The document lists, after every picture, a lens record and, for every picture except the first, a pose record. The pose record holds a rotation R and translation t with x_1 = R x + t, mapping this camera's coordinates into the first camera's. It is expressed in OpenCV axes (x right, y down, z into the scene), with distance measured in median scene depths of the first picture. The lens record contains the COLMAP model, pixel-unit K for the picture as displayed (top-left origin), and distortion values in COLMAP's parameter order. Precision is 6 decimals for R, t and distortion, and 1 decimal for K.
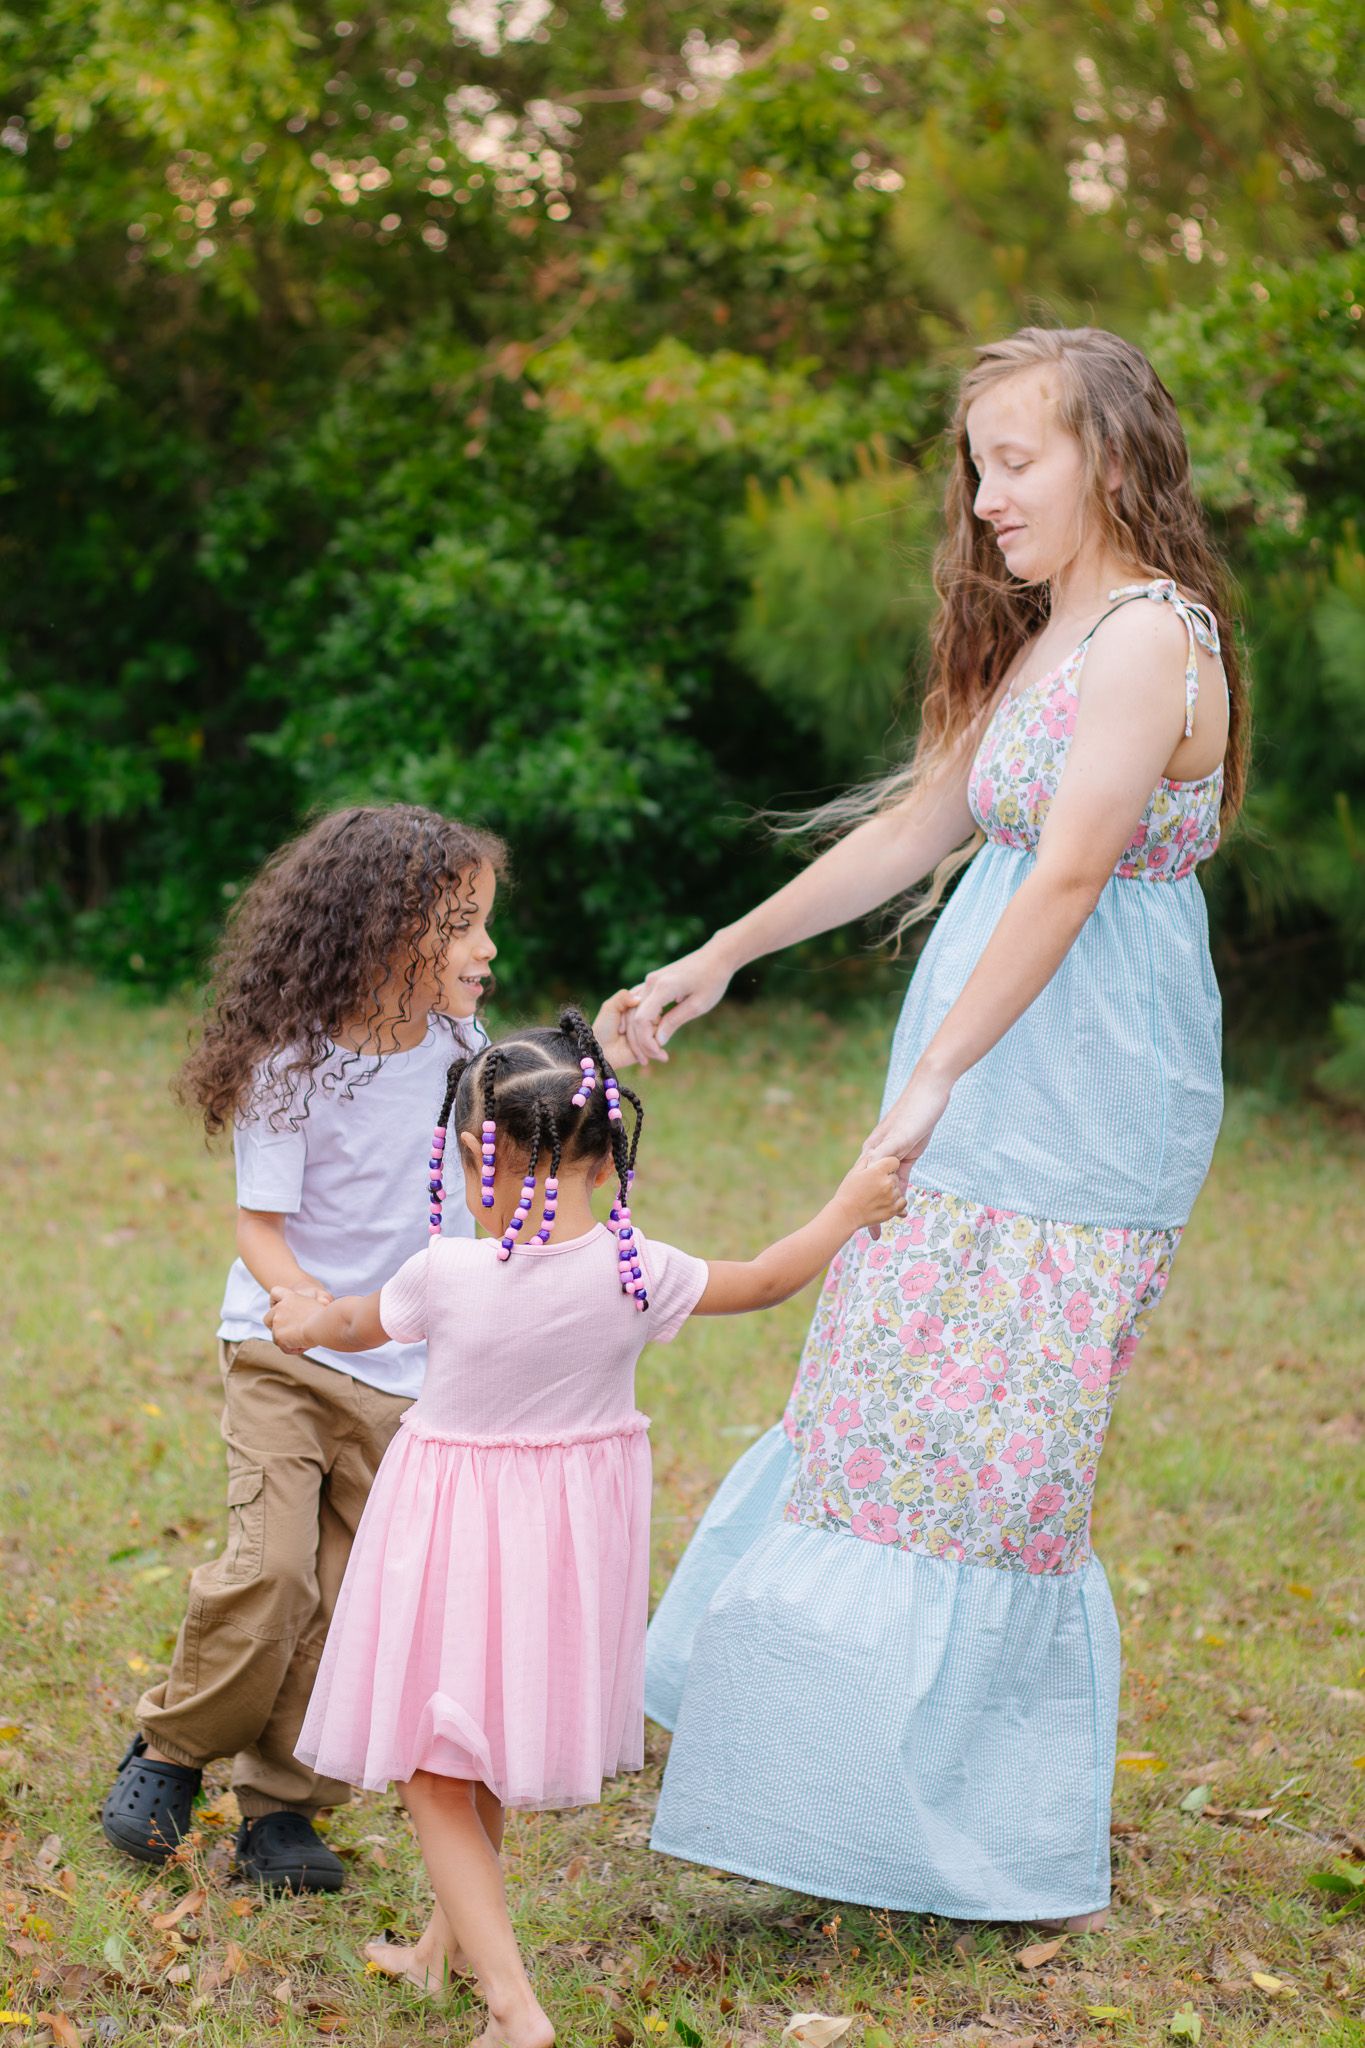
lens RADIAL K [[4463.0, 0, 680.9], [0, 4463.0, 1030.2], [0, 0, 1]] dist [-0.195664, 0.000000]
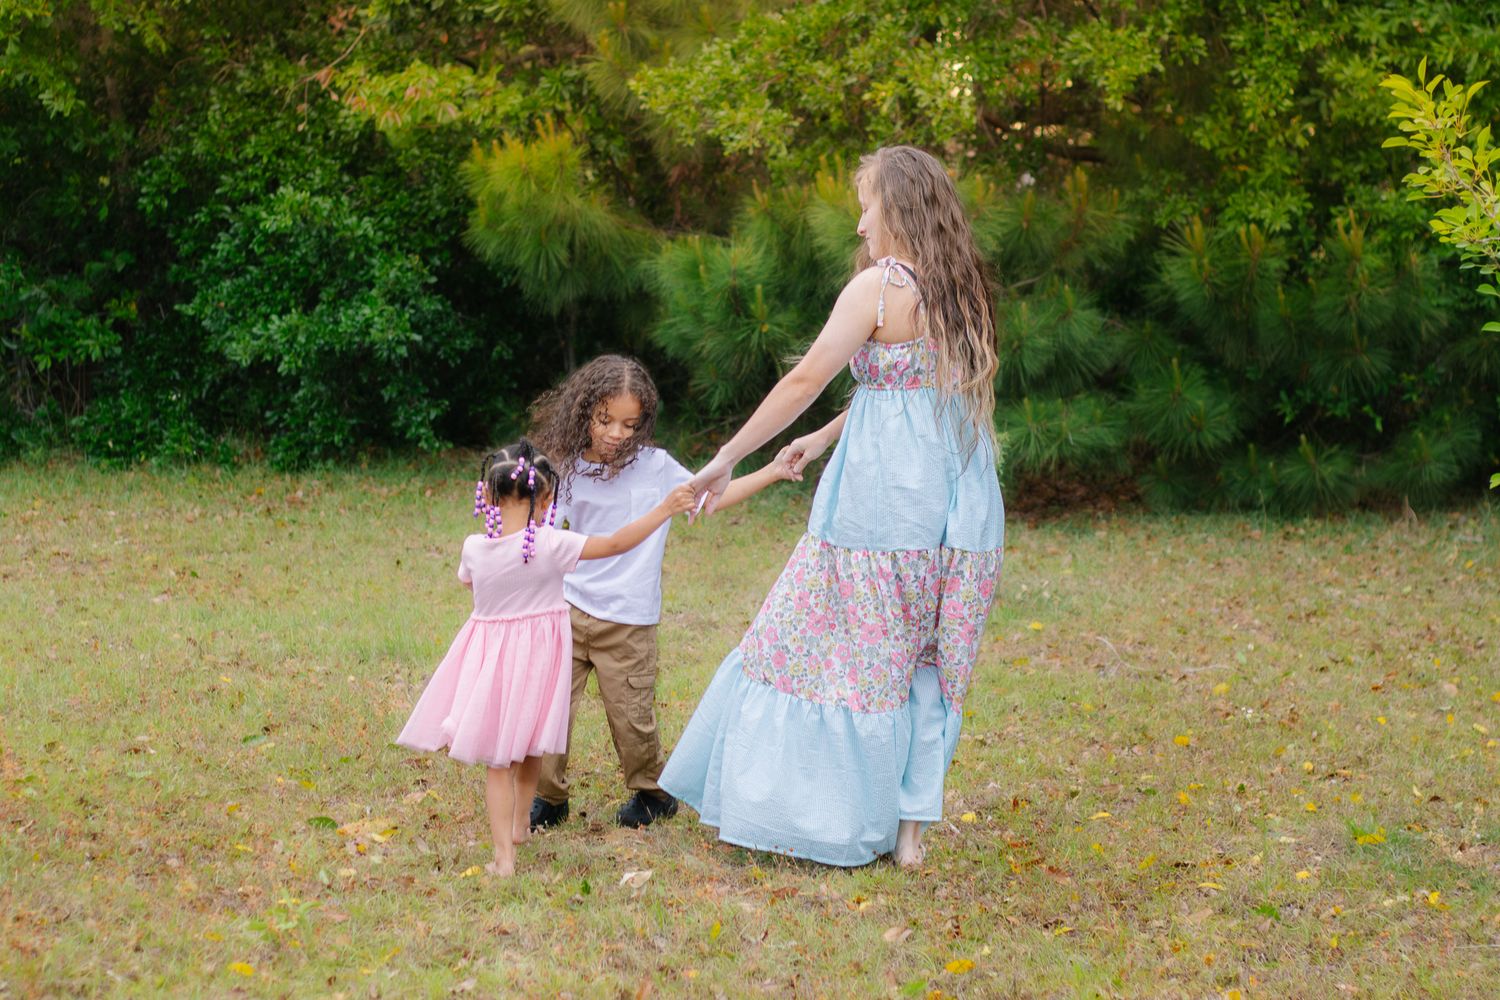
lens RADIAL K [[3388.3, 0, 835.8], [0, 3388.3, 504.2], [0, 0, 1]] dist [-0.115586, 0.000000]
pose [[0.988260, -0.065118, 0.138206, -0.032232], [0.062332, 0.997757, 0.024400, -0.008392], [-0.139485, -0.015499, 0.990103, -0.282068]]
